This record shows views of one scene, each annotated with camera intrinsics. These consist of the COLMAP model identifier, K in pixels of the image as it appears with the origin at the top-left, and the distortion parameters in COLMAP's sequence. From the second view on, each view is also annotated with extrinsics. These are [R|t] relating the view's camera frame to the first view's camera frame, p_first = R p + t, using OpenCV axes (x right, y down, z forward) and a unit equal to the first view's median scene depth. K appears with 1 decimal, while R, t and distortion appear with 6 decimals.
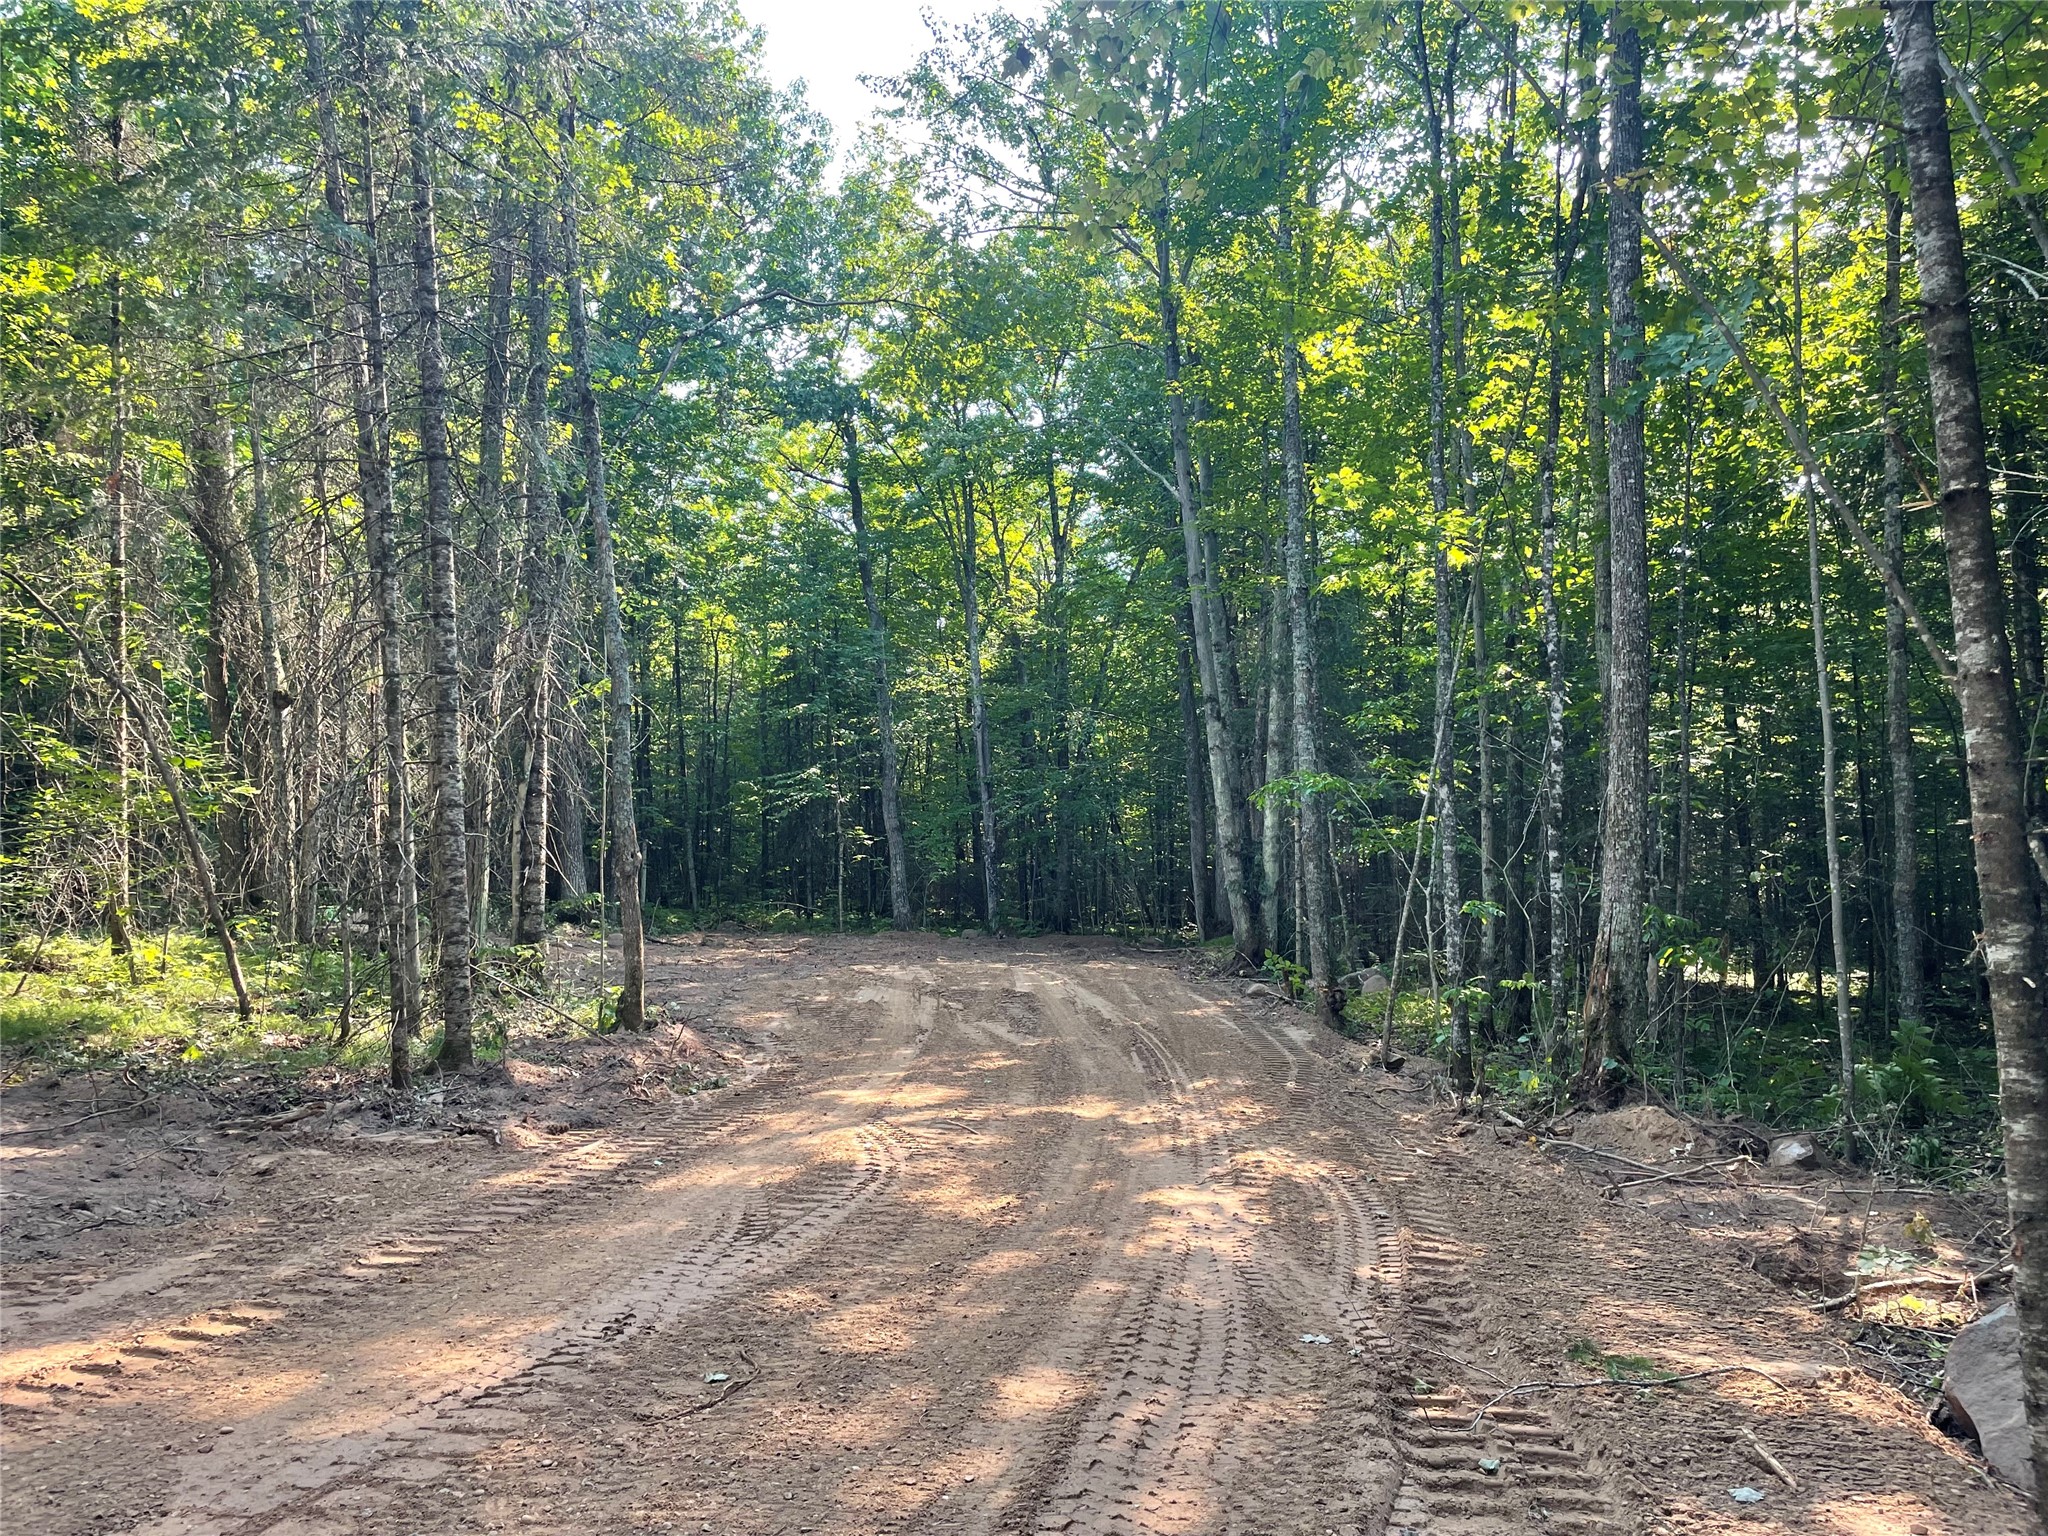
lens RADIAL K [[1433.5, 0, 1024.0], [0, 1433.5, 768.0], [0, 0, 1]] dist [0.095510, 0.000160]
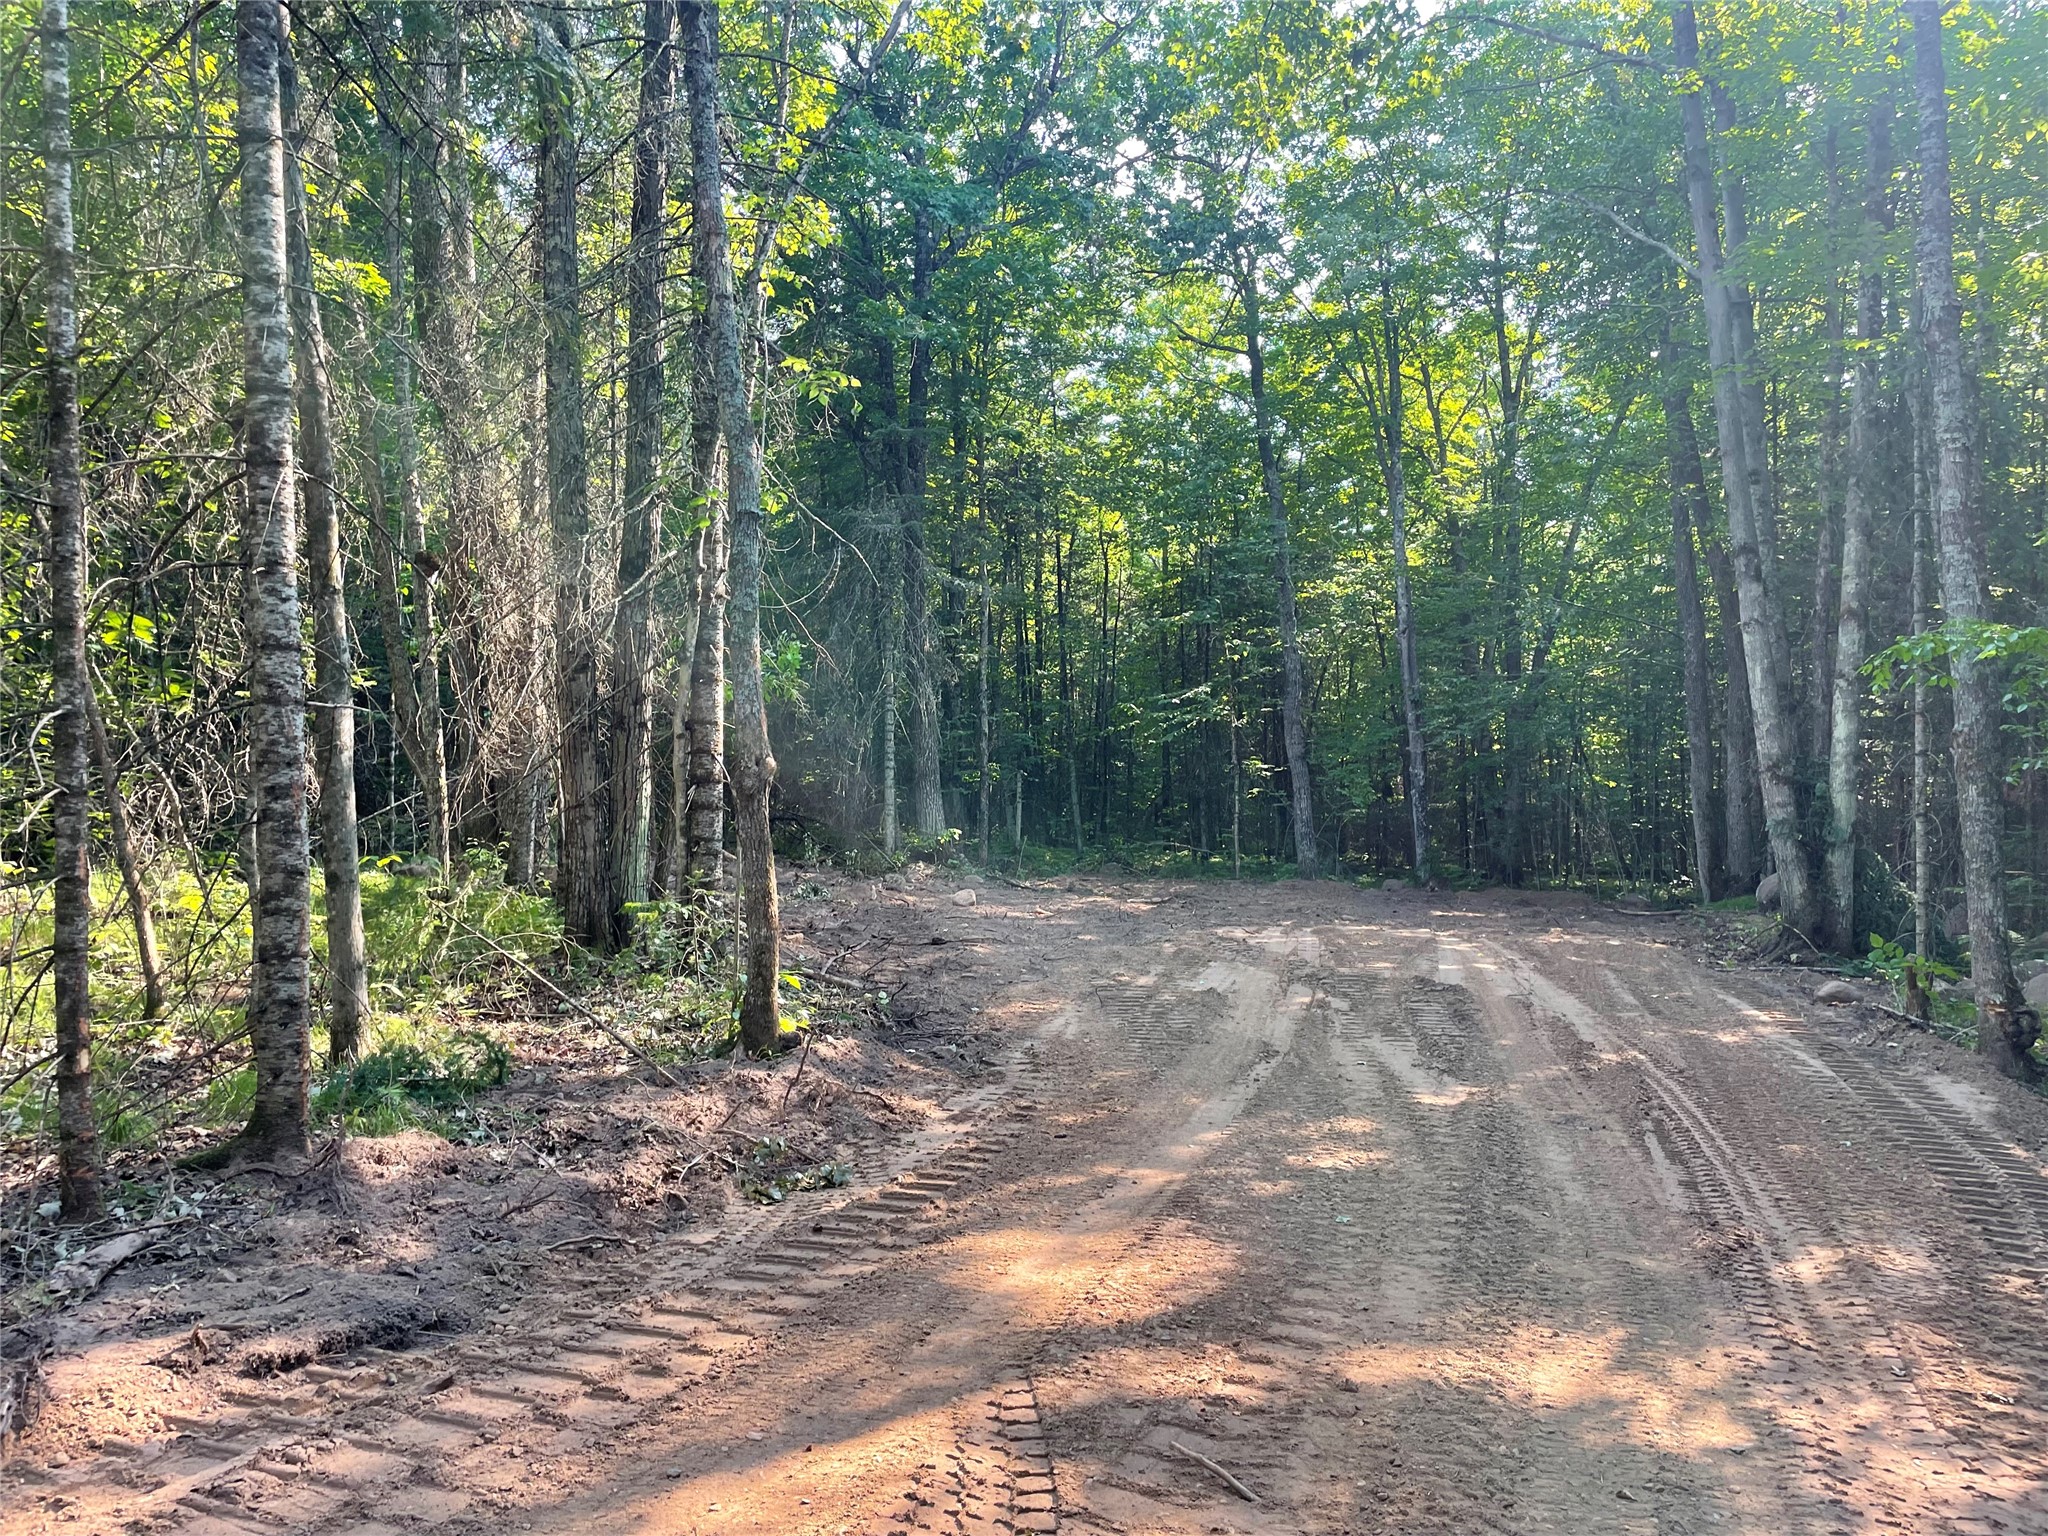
lens RADIAL K [[1518.4, 0, 1033.5], [0, 1518.4, 775.9], [0, 0, 1]] dist [0.070611, -0.102579]
pose [[0.961779, 0.000670, -0.273826, 0.004066], [0.012609, 0.998828, 0.046730, 0.011981], [0.273537, -0.048396, 0.960643, 0.131704]]
